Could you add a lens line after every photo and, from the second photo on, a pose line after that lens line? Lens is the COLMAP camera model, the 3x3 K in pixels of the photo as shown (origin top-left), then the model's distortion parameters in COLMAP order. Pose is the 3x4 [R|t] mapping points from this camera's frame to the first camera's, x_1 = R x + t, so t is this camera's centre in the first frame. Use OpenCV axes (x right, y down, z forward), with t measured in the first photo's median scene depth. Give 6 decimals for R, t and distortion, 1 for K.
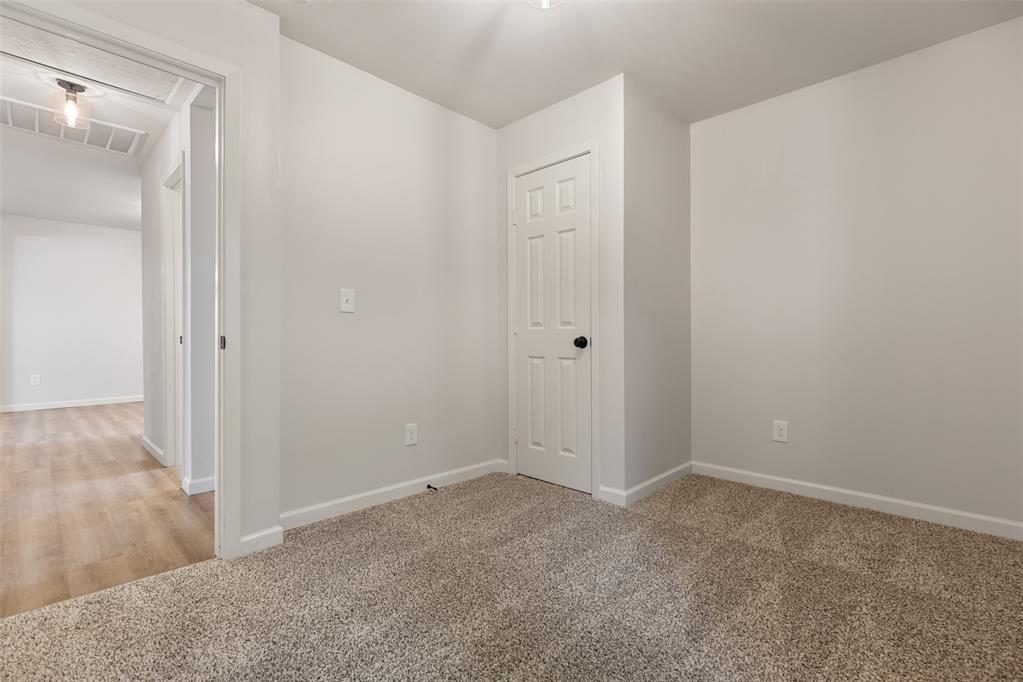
lens RADIAL K [[462.6, 0, 507.6], [0, 462.6, 339.0], [0, 0, 1]] dist [0.001398, 0.000377]
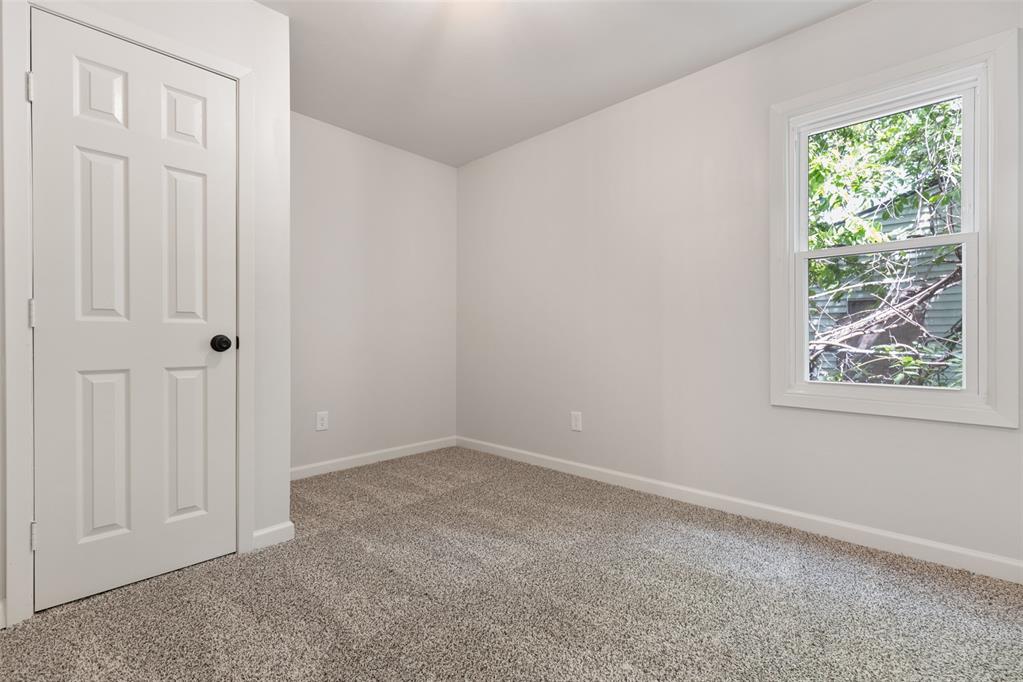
lens RADIAL K [[462.6, 0, 507.5], [0, 462.6, 340.5], [0, 0, 1]] dist [0.001398, 0.000377]
pose [[-0.020344, -0.003601, 0.999787, -0.546669], [0.000060, 0.999994, 0.003603, 0.000326], [-0.999793, 0.000133, -0.020343, 0.579880]]
